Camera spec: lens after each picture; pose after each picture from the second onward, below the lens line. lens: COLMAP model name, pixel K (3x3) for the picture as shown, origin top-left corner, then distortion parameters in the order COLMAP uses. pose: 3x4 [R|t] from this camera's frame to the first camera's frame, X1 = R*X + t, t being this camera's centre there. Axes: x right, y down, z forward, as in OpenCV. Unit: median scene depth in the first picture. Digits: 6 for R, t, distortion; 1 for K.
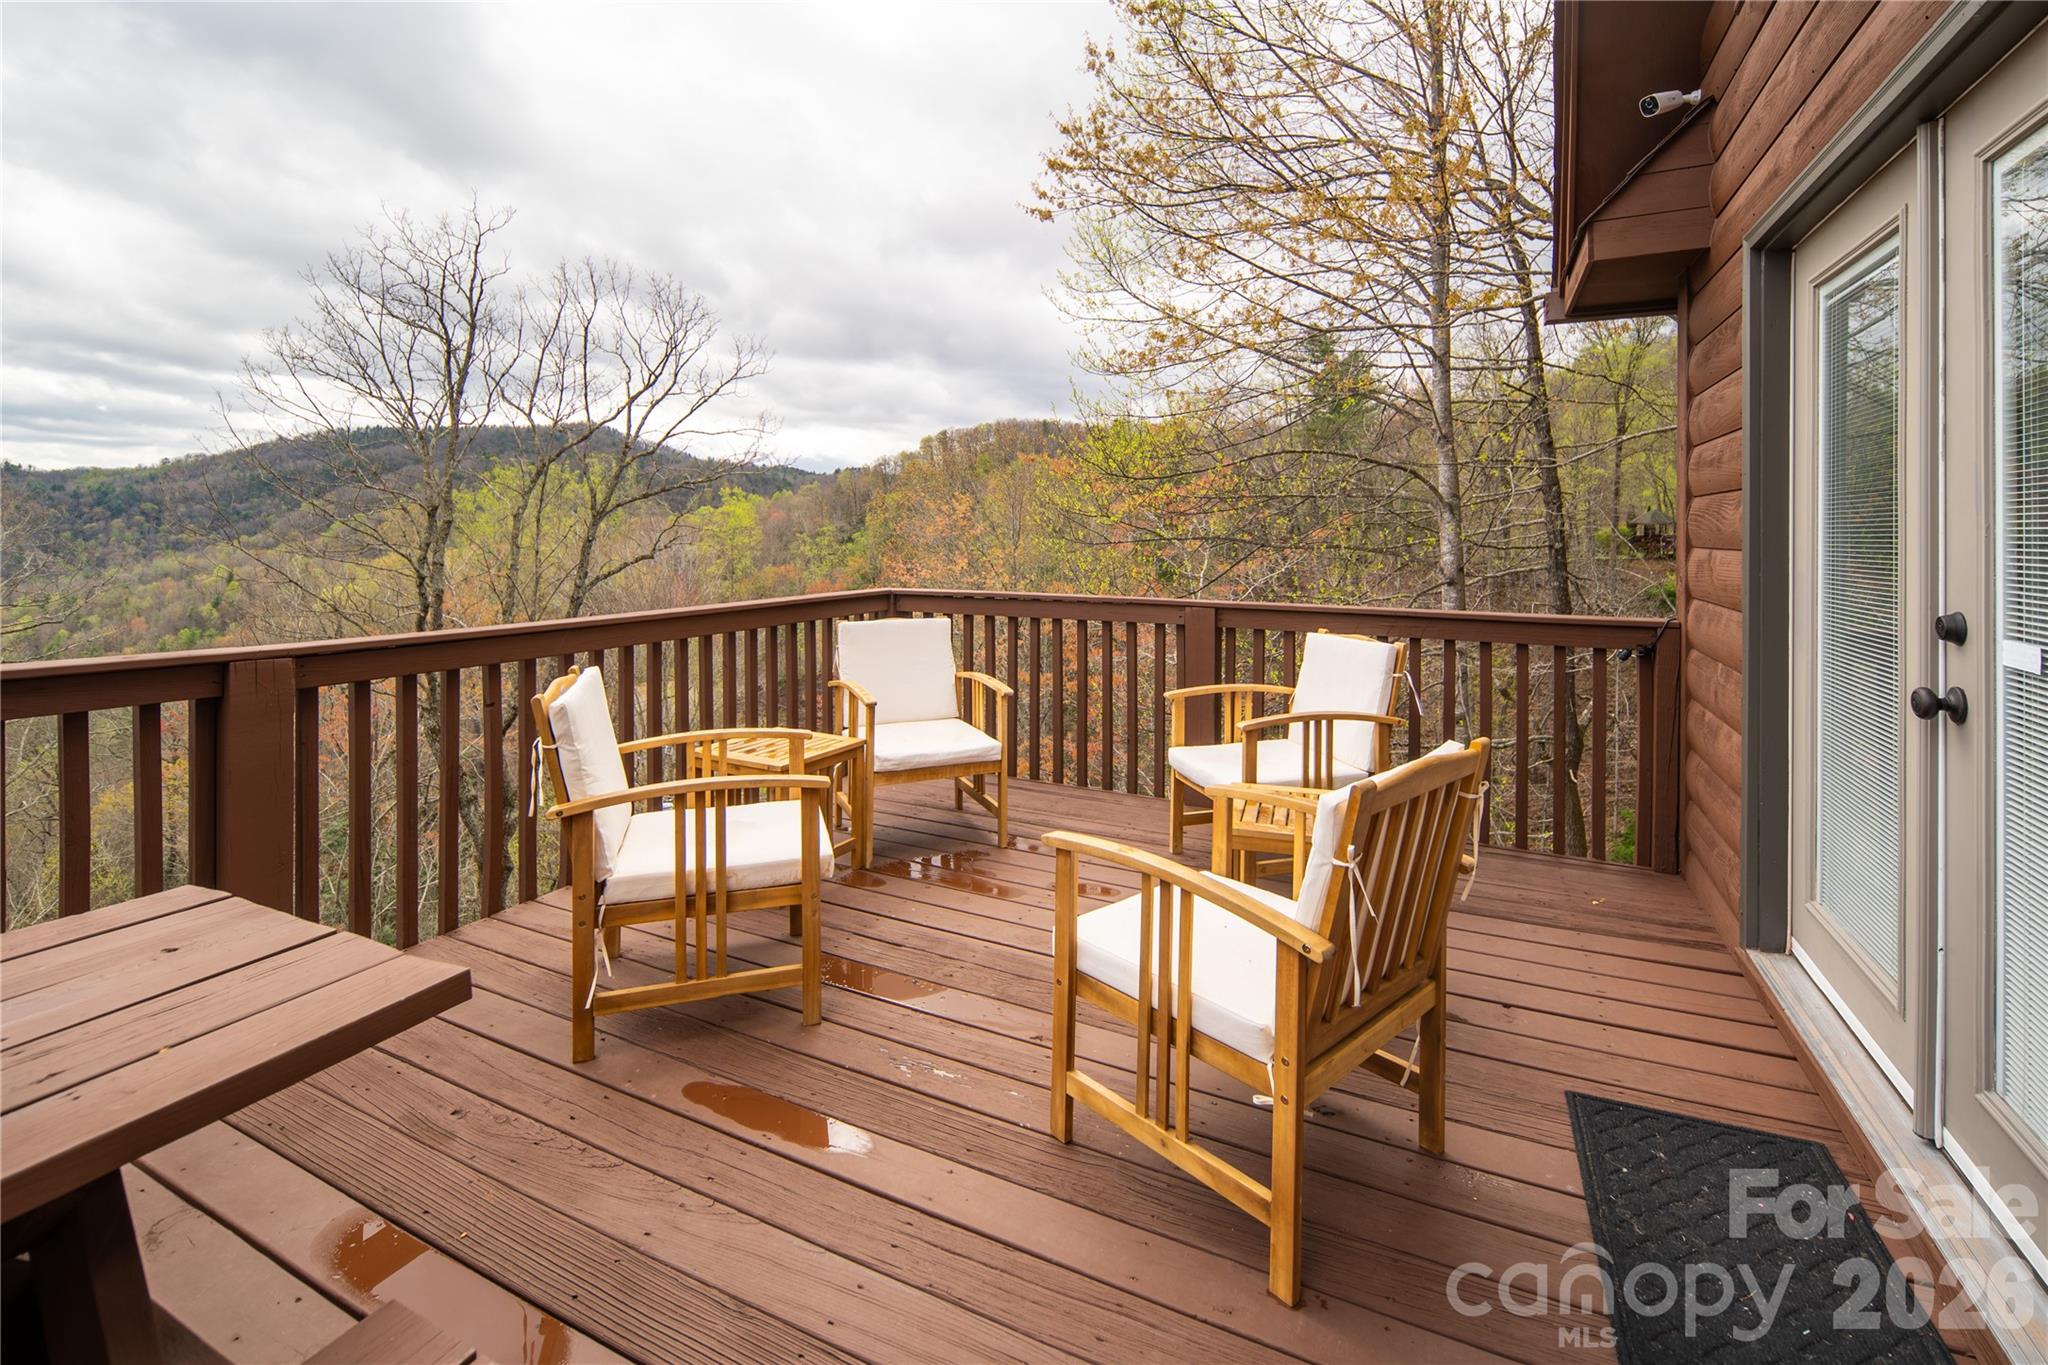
lens RADIAL K [[909.5, 0, 1009.8], [0, 909.5, 537.8], [0, 0, 1]] dist [-0.002163, -0.001089]
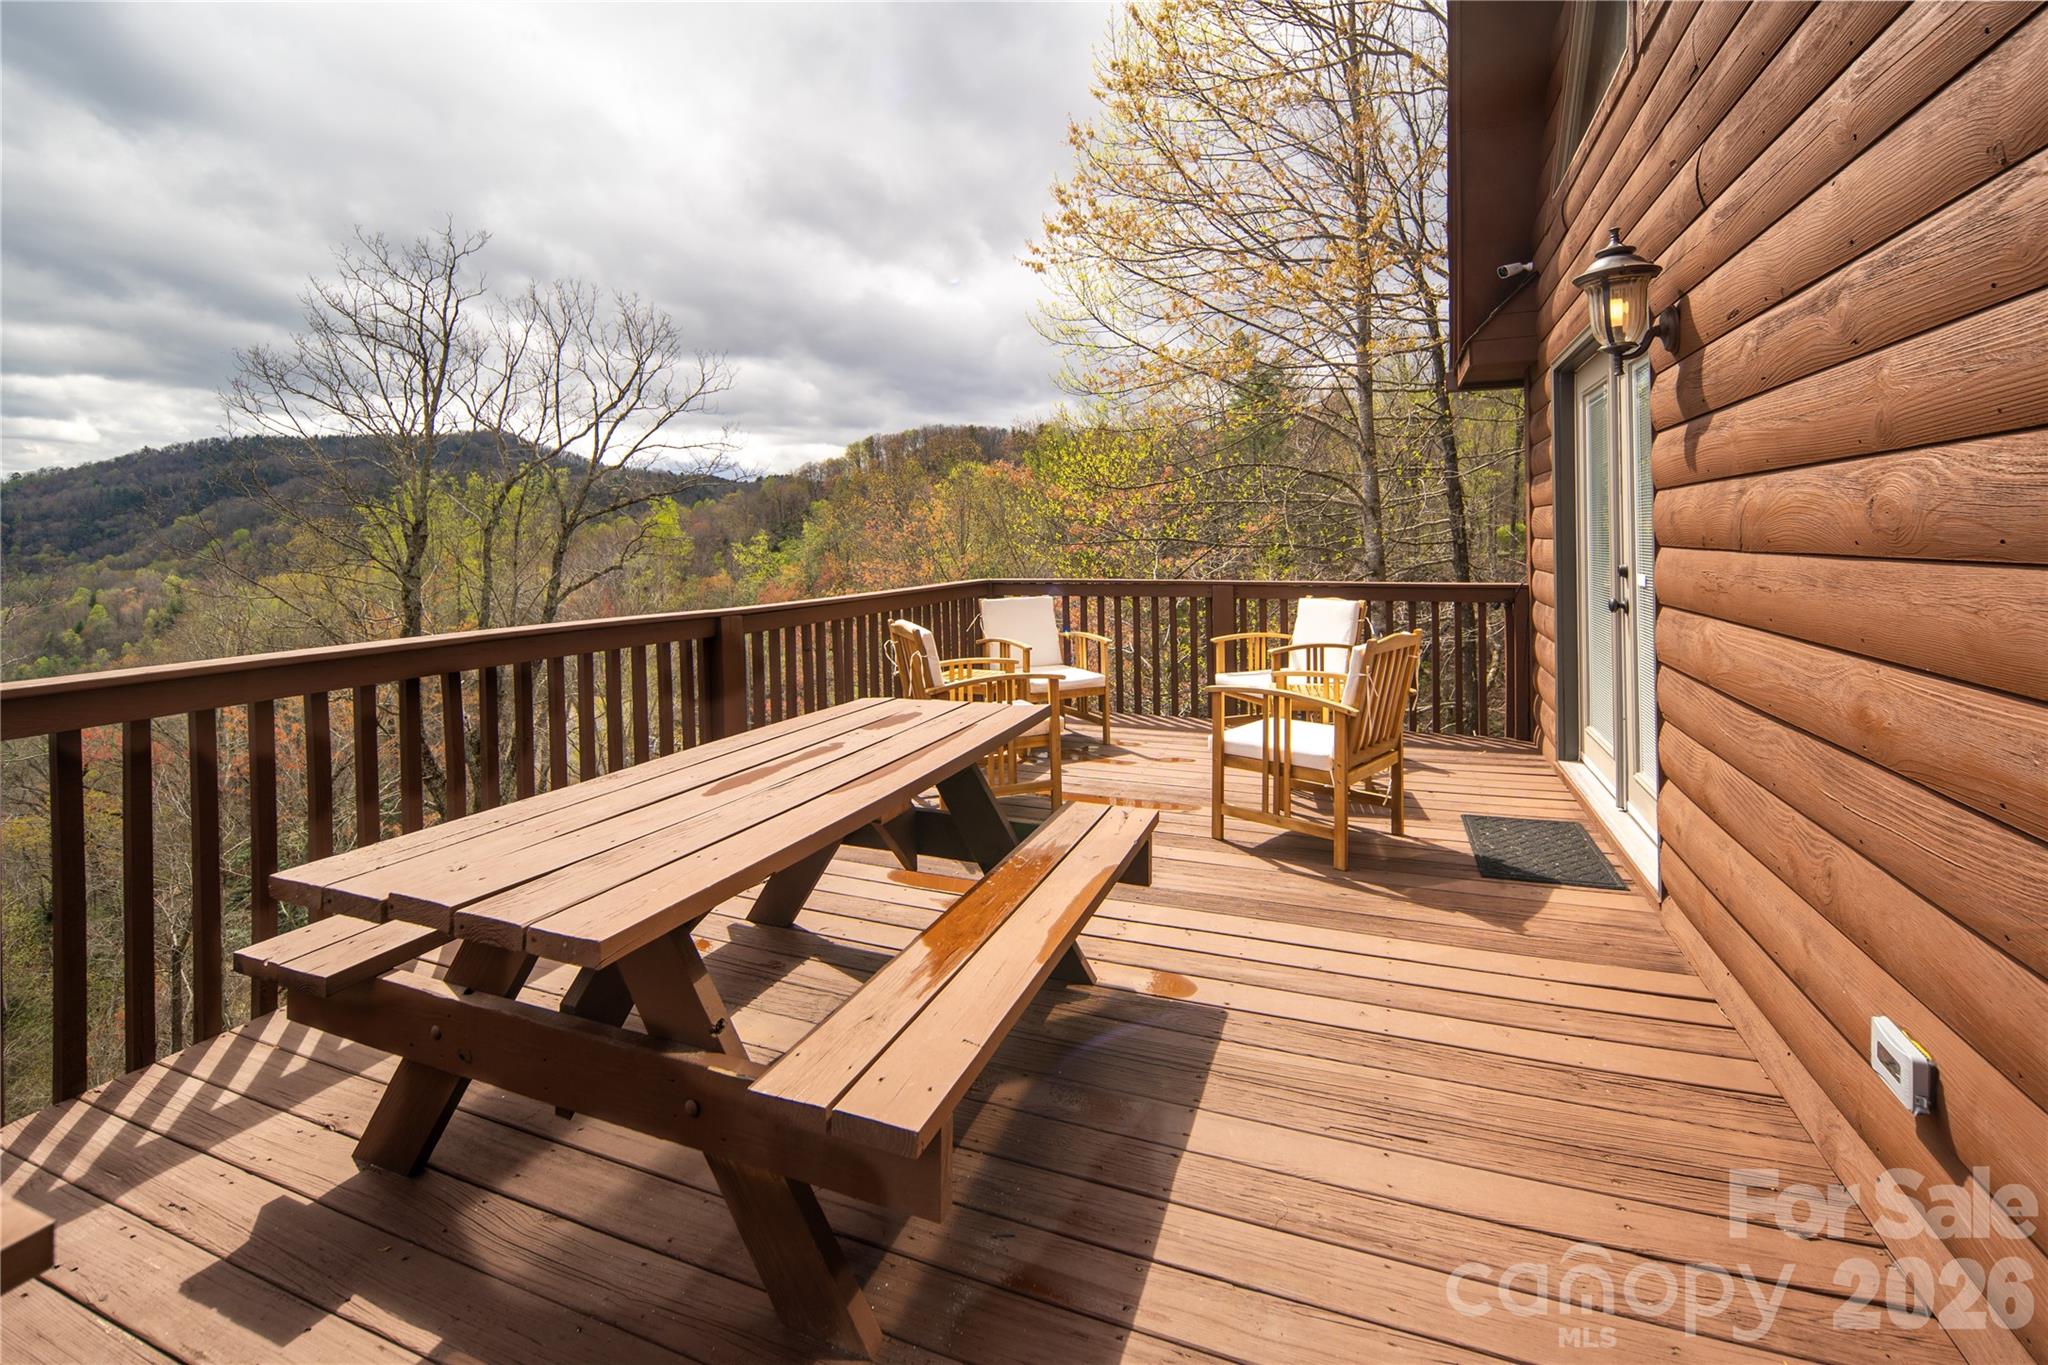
lens RADIAL K [[917.6, 0, 1003.7], [0, 917.6, 534.7], [0, 0, 1]] dist [-0.002899, -0.000080]
pose [[0.996950, -0.016122, 0.076359, -0.077558], [0.016825, 0.999822, -0.008571, 0.000595], [-0.076207, 0.009830, 0.997044, -0.136011]]
